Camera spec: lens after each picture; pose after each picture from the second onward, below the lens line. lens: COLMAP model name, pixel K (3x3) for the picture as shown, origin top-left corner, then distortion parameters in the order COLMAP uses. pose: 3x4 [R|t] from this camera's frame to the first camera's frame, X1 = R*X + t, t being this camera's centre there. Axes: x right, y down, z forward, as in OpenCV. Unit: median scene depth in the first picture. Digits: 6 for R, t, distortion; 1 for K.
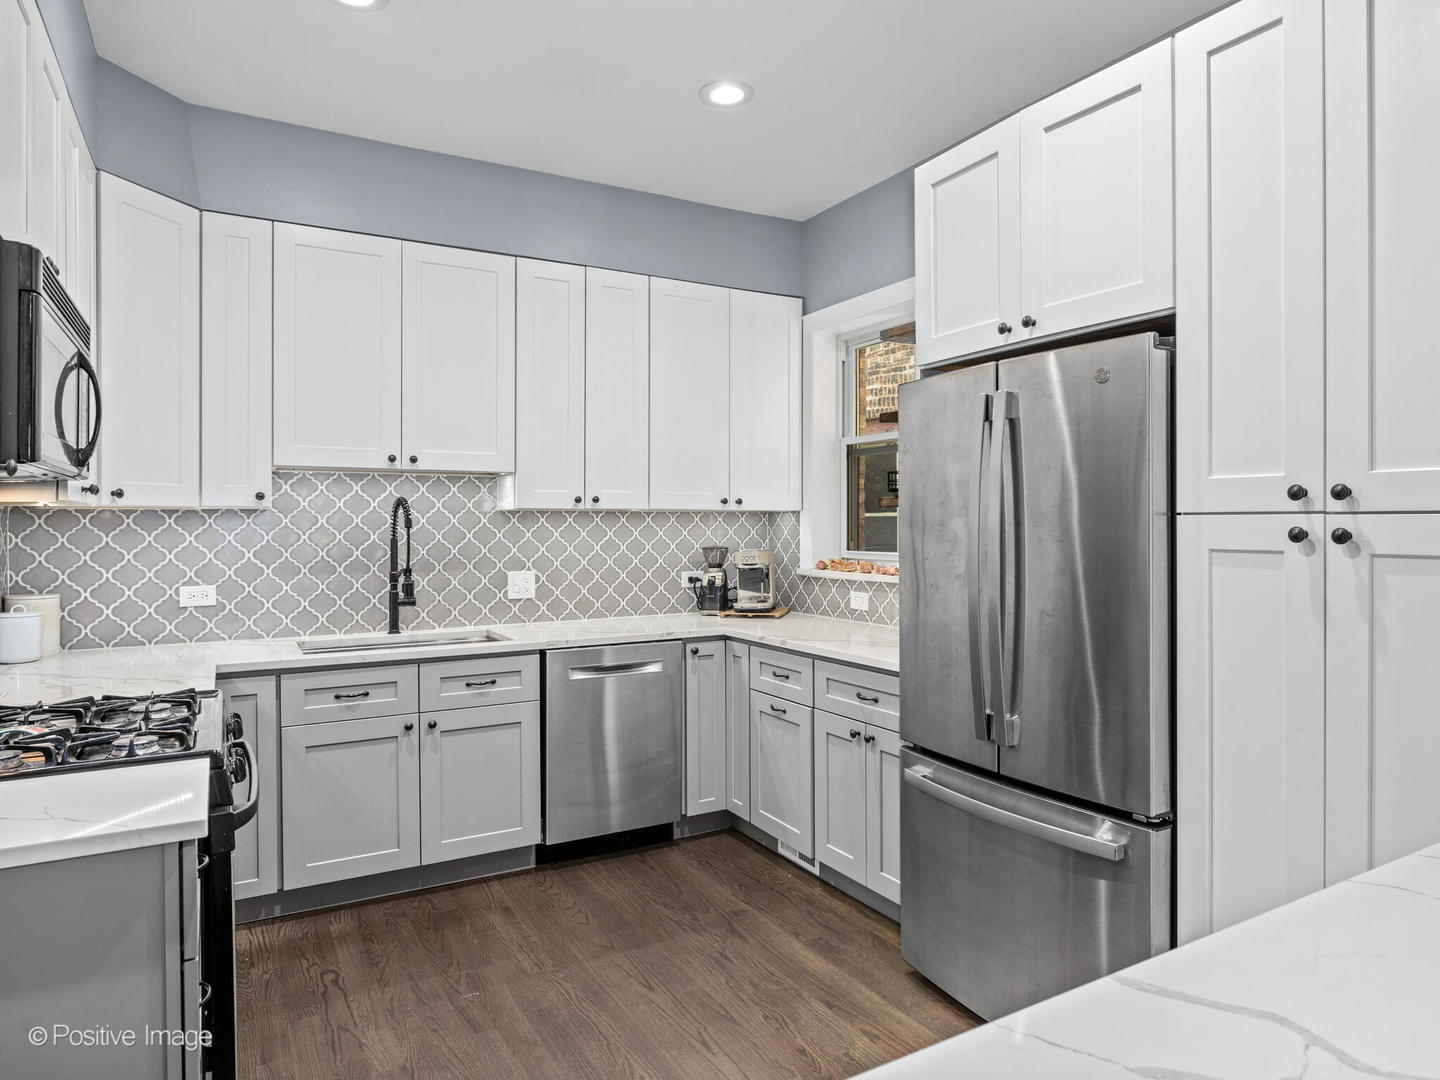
lens RADIAL K [[890.9, 0, 719.2], [0, 890.9, 527.9], [0, 0, 1]] dist [0.000721, 0.000471]
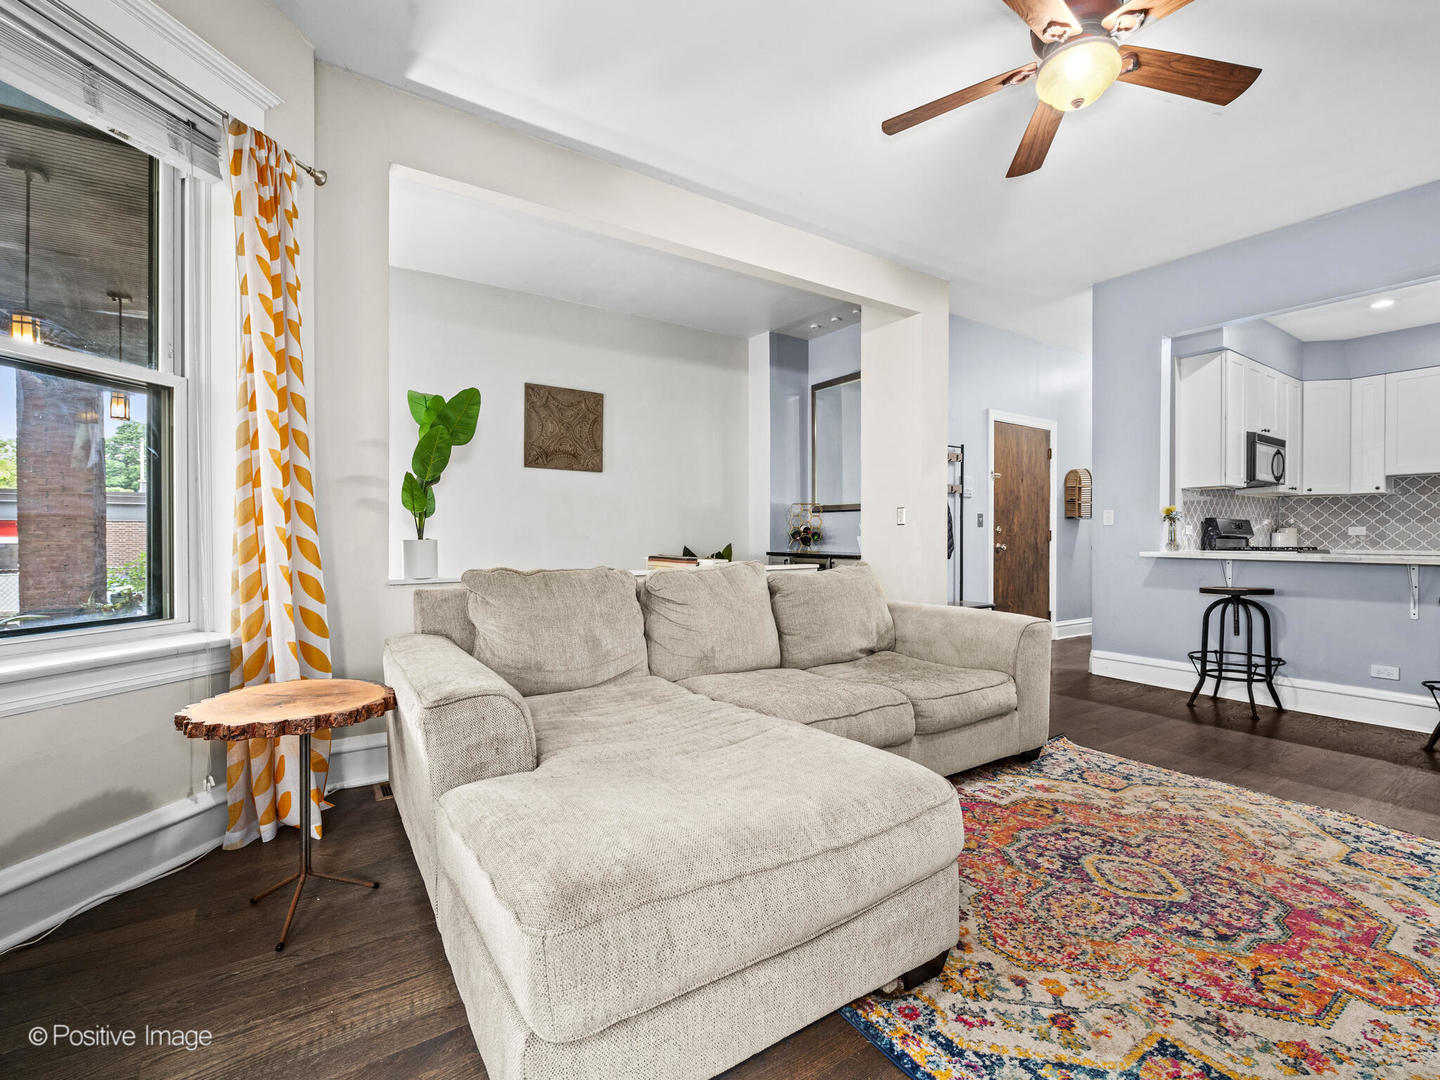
lens RADIAL K [[647.9, 0, 720.0], [0, 647.9, 540.0], [0, 0, 1]] dist [-0.005006, 0.000224]
pose [[0.083883, 0.006588, -0.996454, 0.983965], [-0.009741, 0.999936, 0.005791, 0.102224], [0.996428, 0.009221, 0.083941, -0.851520]]
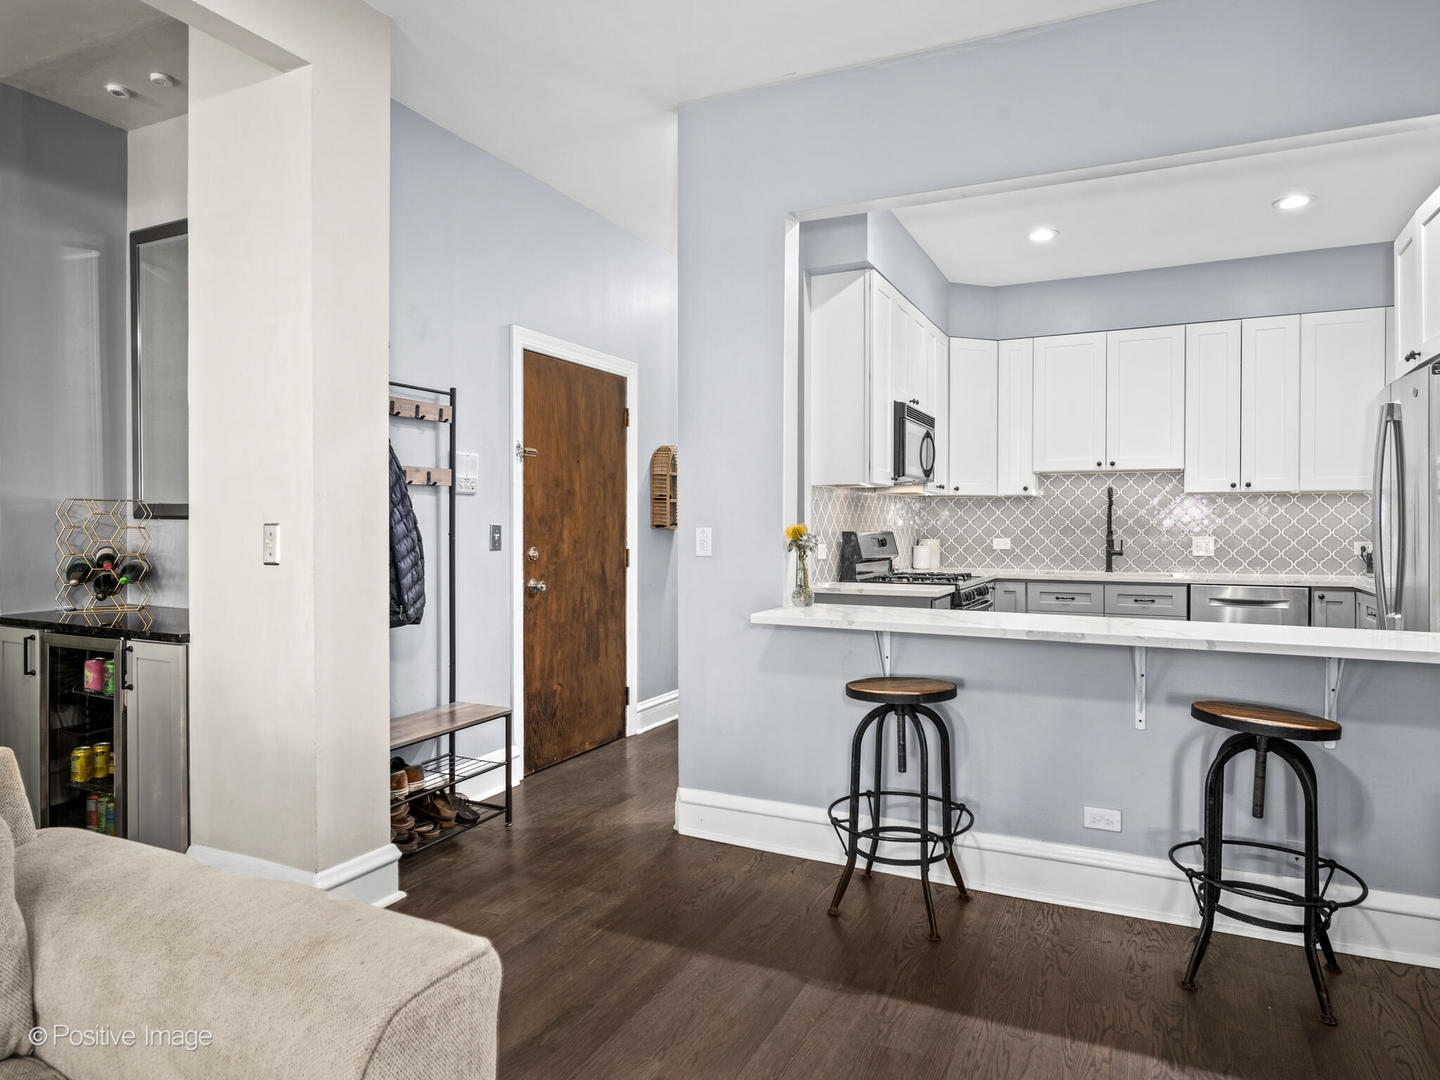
lens RADIAL K [[890.9, 0, 719.2], [0, 890.9, 527.9], [0, 0, 1]] dist [0.000721, 0.000471]
pose [[0.572732, 0.007074, -0.819712, 0.561695], [-0.008563, 0.999960, 0.002647, 0.040980], [0.819698, 0.005504, 0.572770, -0.510186]]
